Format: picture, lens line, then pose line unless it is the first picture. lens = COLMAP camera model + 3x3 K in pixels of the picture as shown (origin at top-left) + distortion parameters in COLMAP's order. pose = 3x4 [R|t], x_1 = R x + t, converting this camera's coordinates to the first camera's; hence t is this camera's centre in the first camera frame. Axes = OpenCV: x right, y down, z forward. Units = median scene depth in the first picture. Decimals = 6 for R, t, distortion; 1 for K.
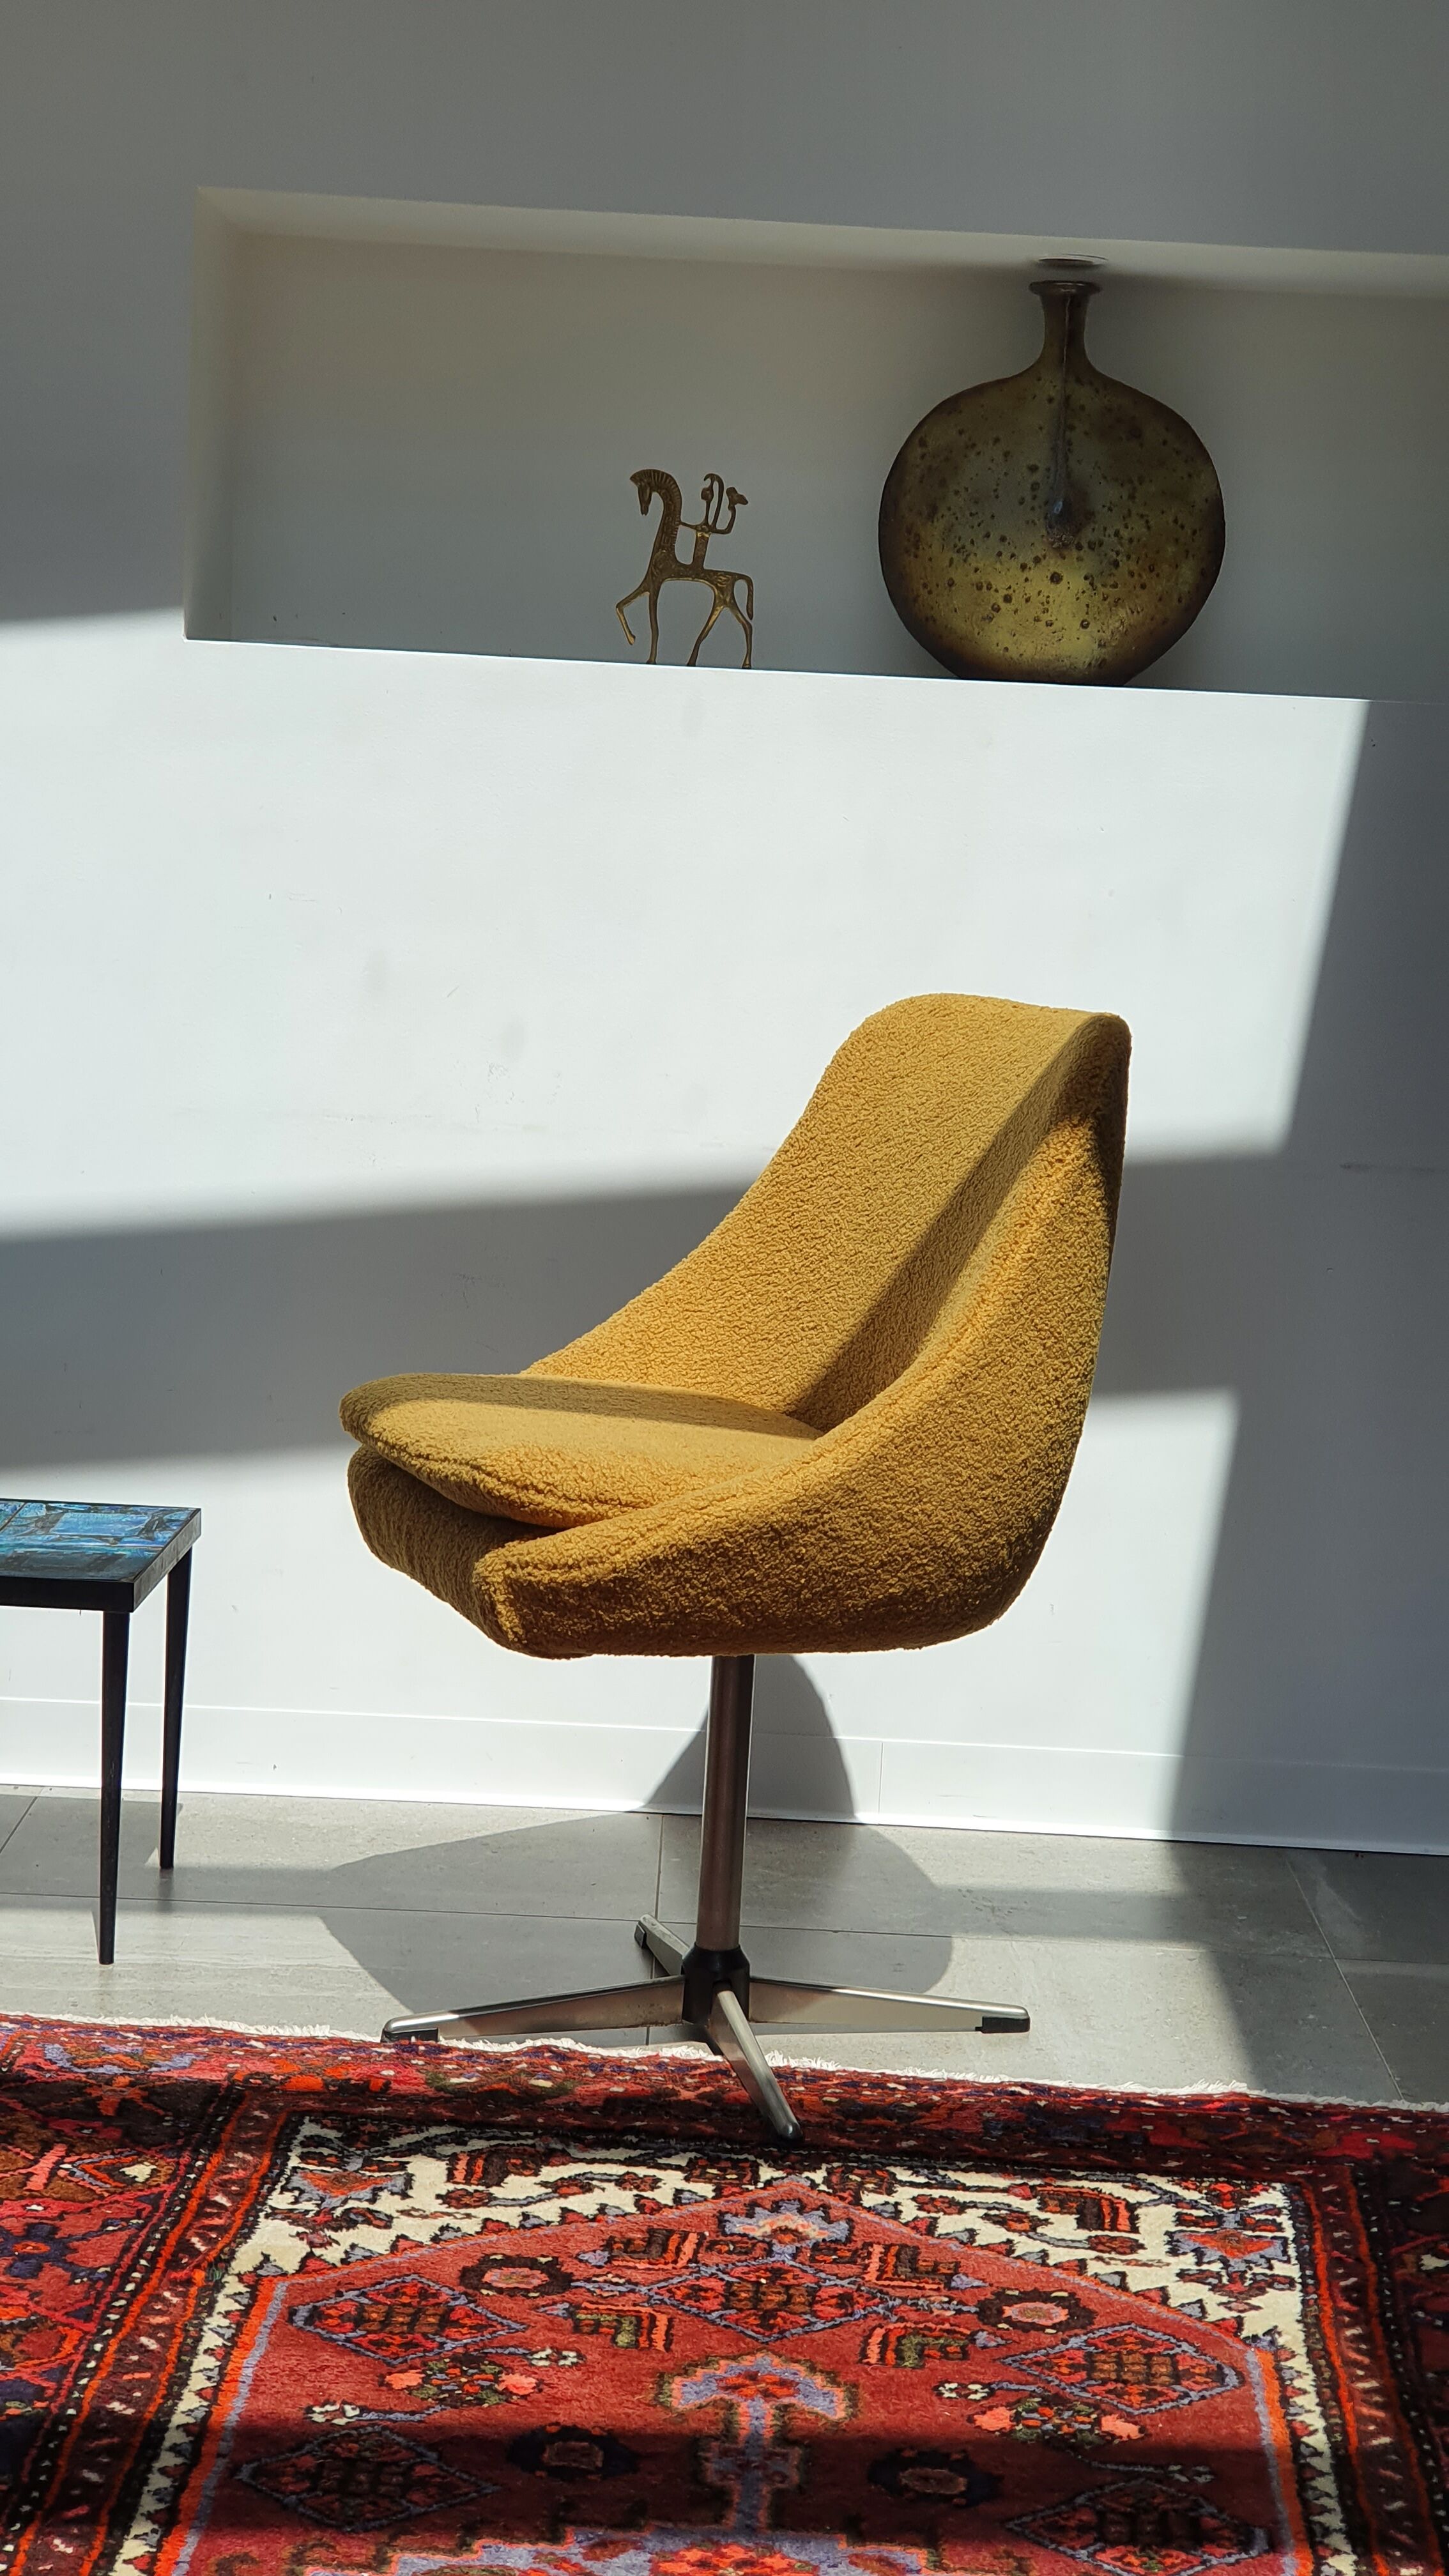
lens RADIAL K [[3644.3, 0, 744.8], [0, 3644.3, 1268.1], [0, 0, 1]] dist [0.022395, 0.000000]
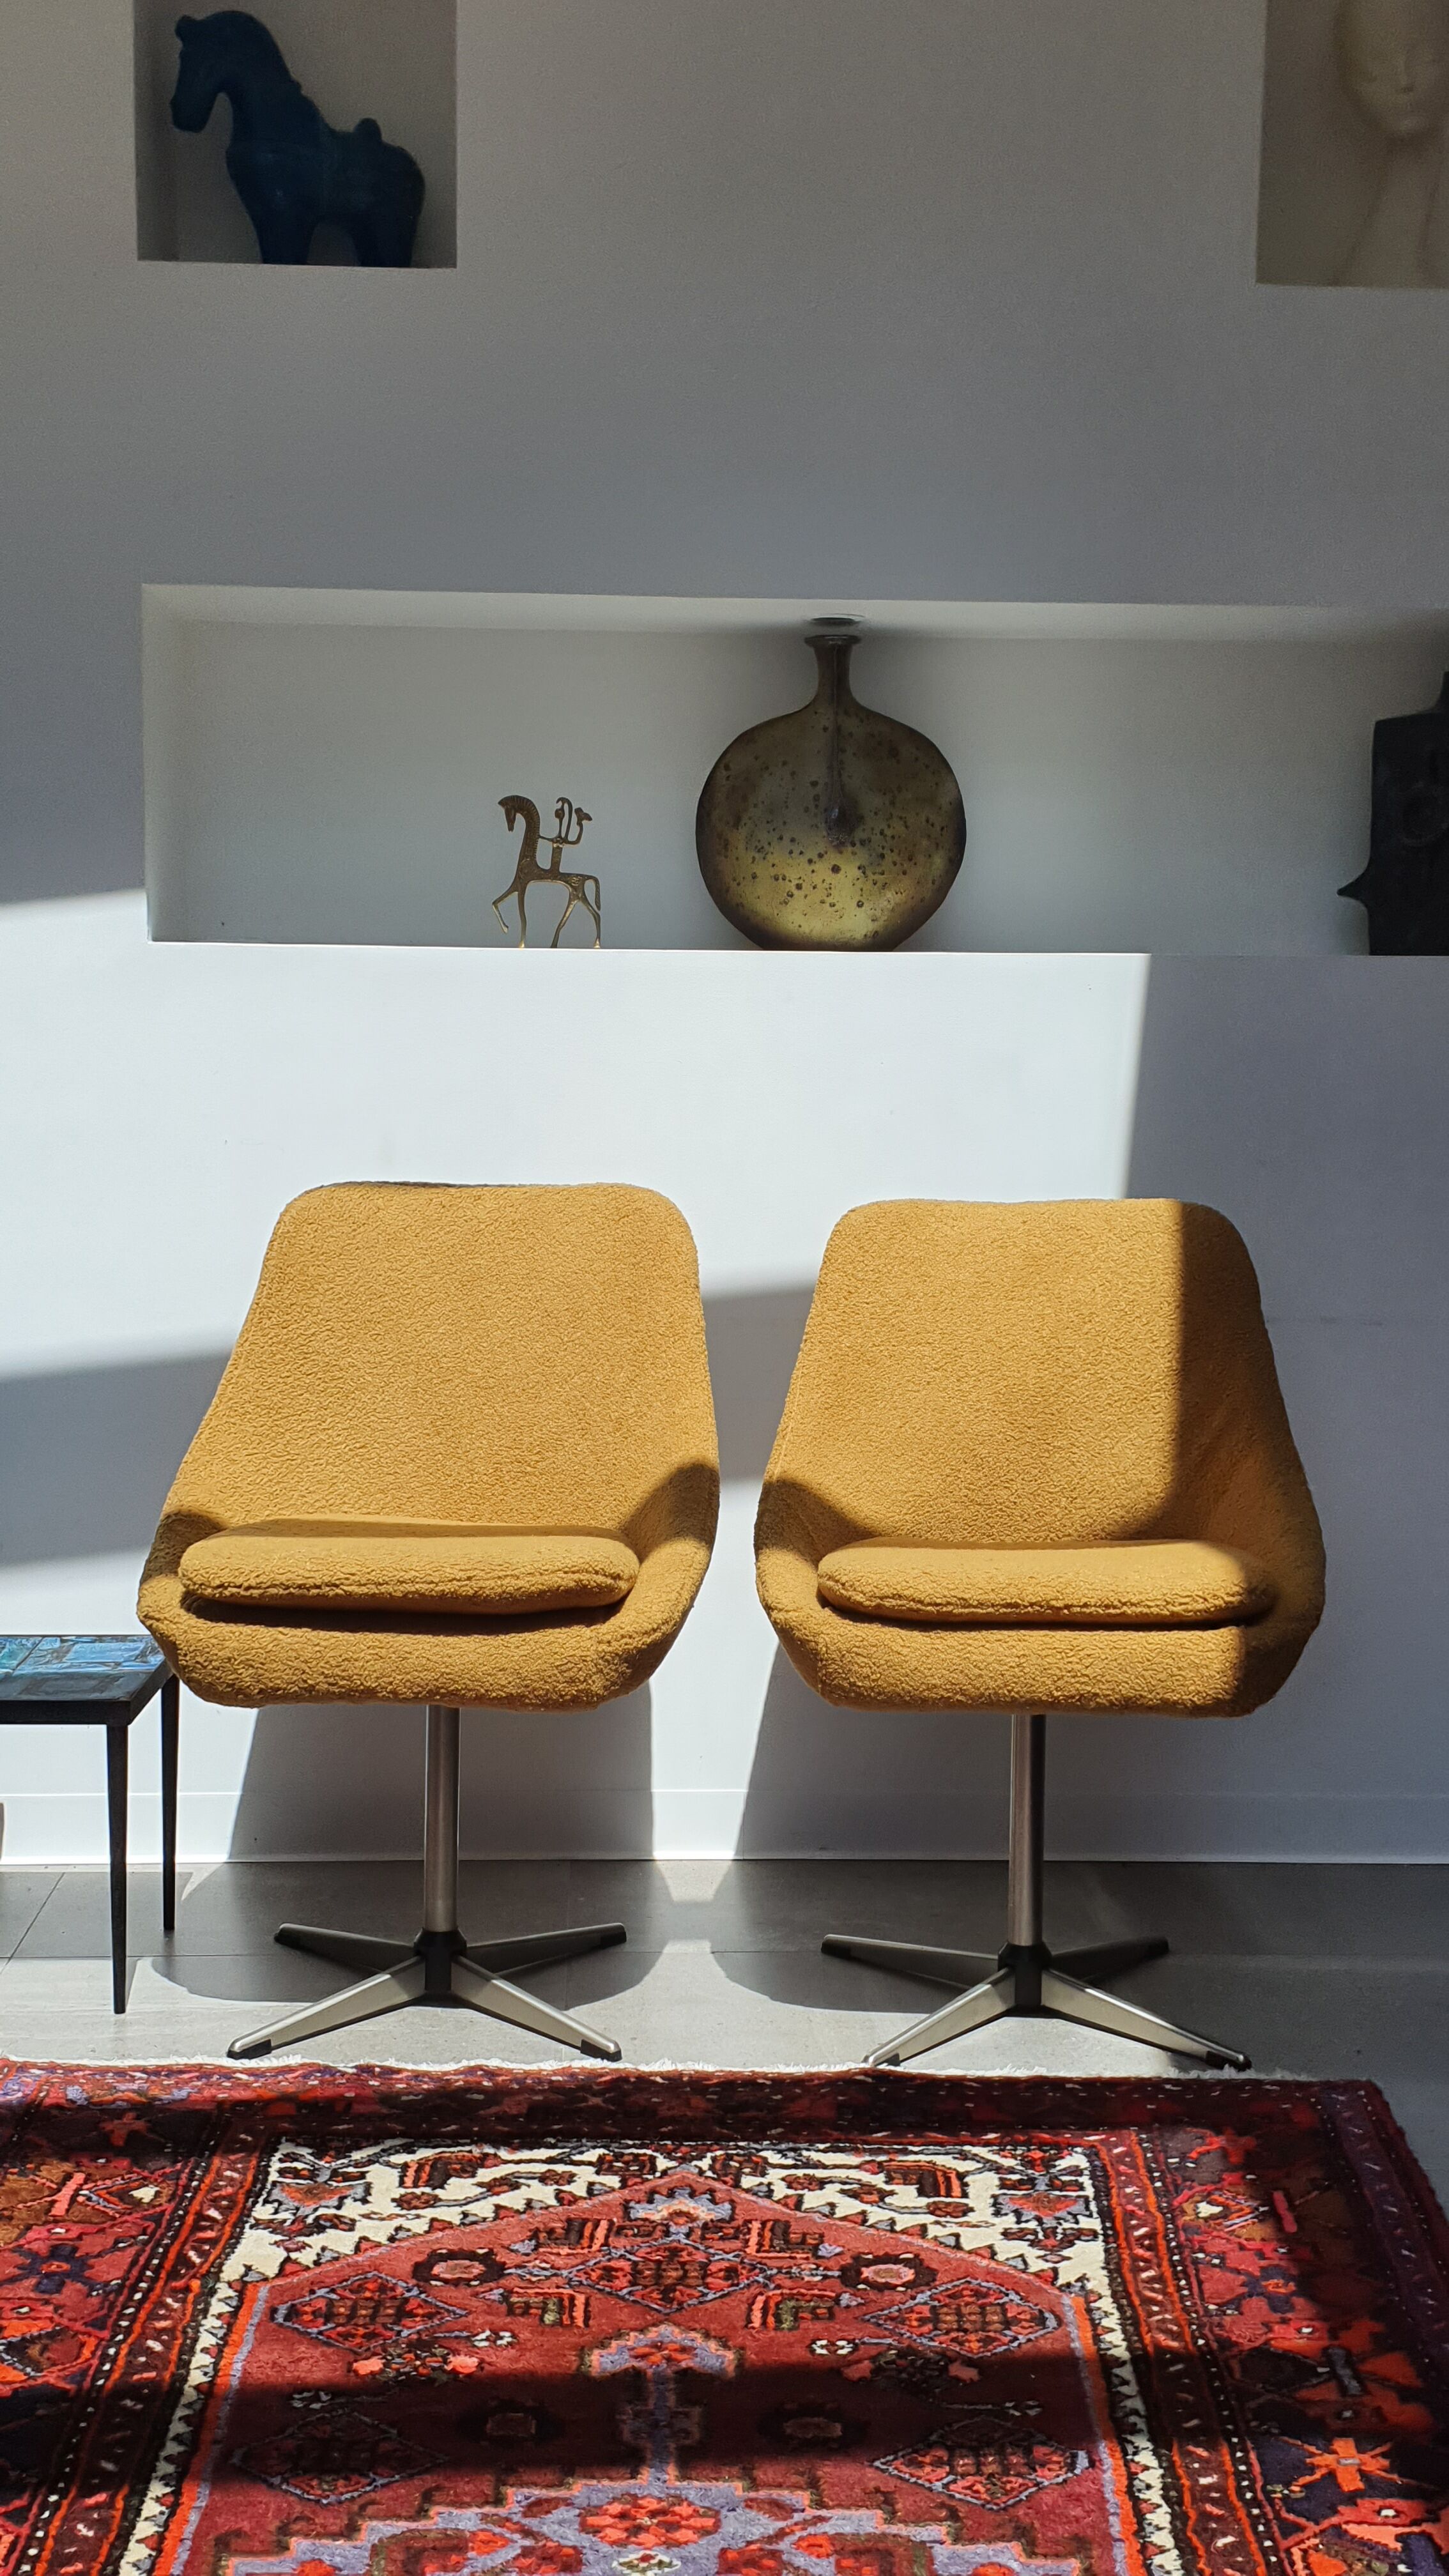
lens RADIAL K [[2749.6, 0, 726.4], [0, 2749.6, 1271.5], [0, 0, 1]] dist [0.013571, 0.000000]
pose [[0.998265, -0.042509, 0.040734, 0.002519], [0.044464, 0.997840, -0.048360, -0.005002], [-0.038590, 0.050088, 0.997999, 0.065485]]
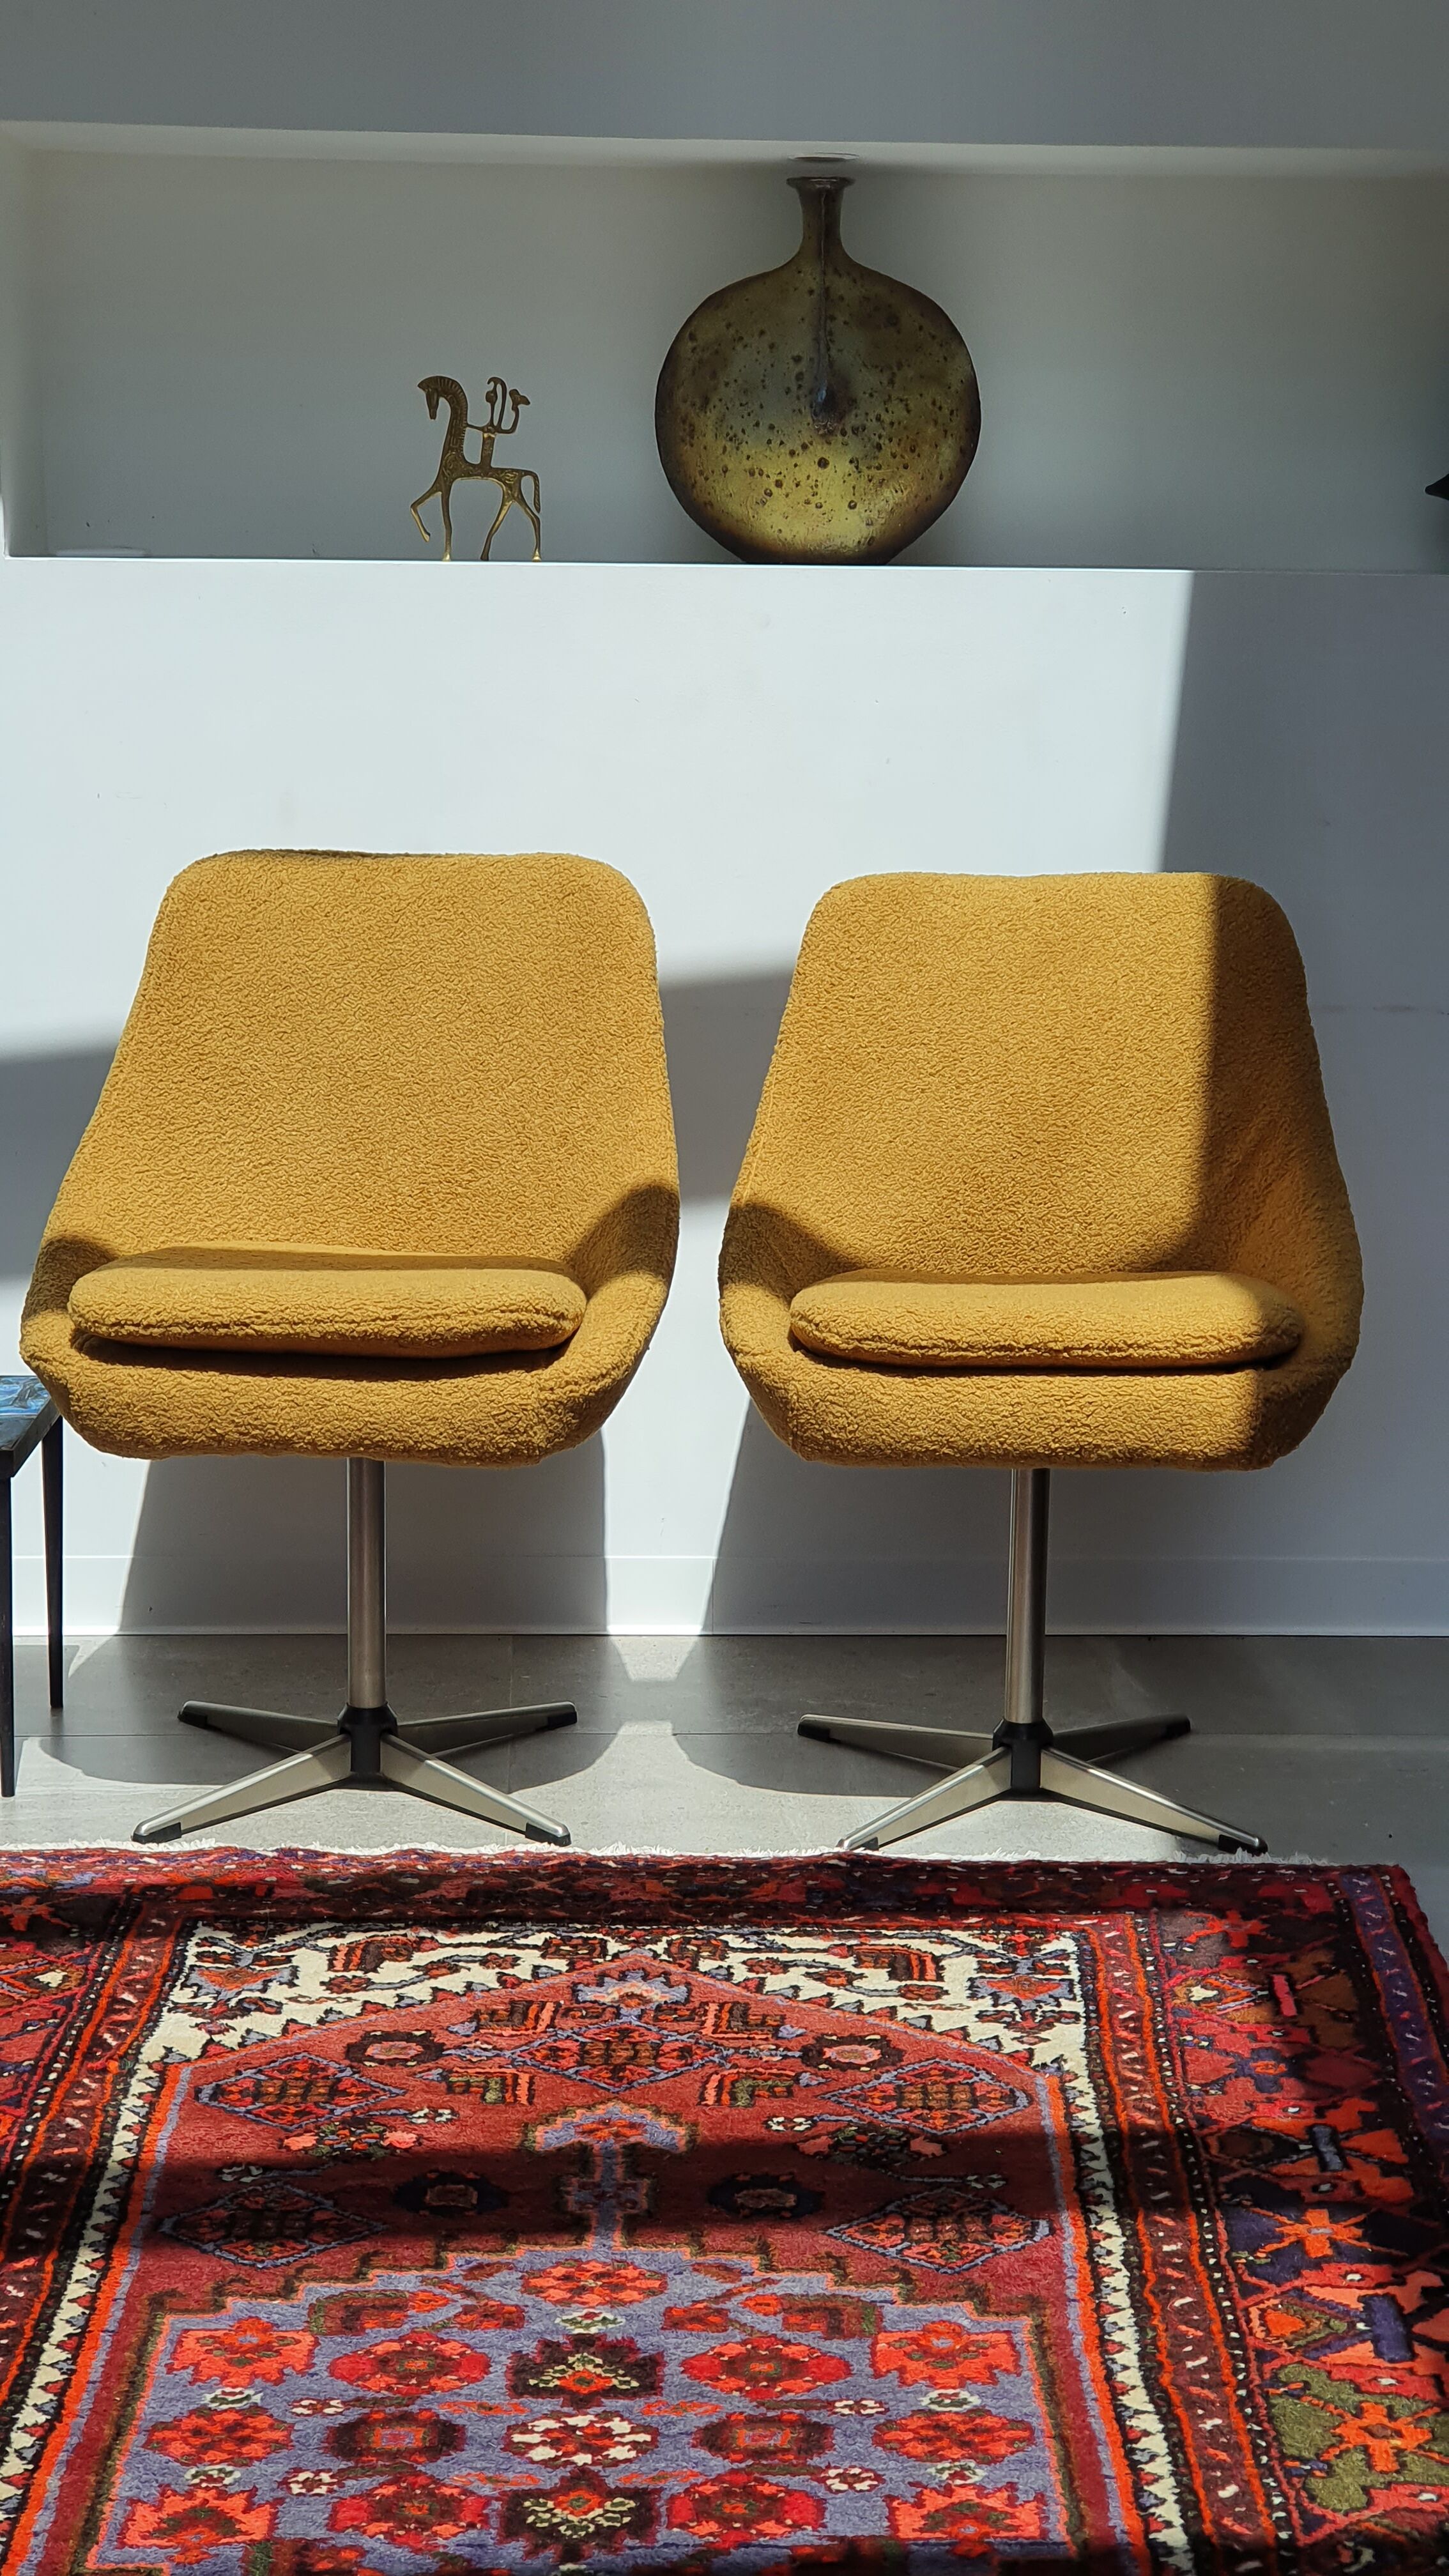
lens RADIAL K [[3644.3, 0, 763.7], [0, 3644.3, 1383.8], [0, 0, 1]] dist [0.022395, 0.000000]
pose [[0.997885, -0.047613, 0.044254, 0.011006], [0.043508, 0.995036, 0.089499, -0.024698], [-0.048296, -0.087385, 0.995003, -0.109987]]
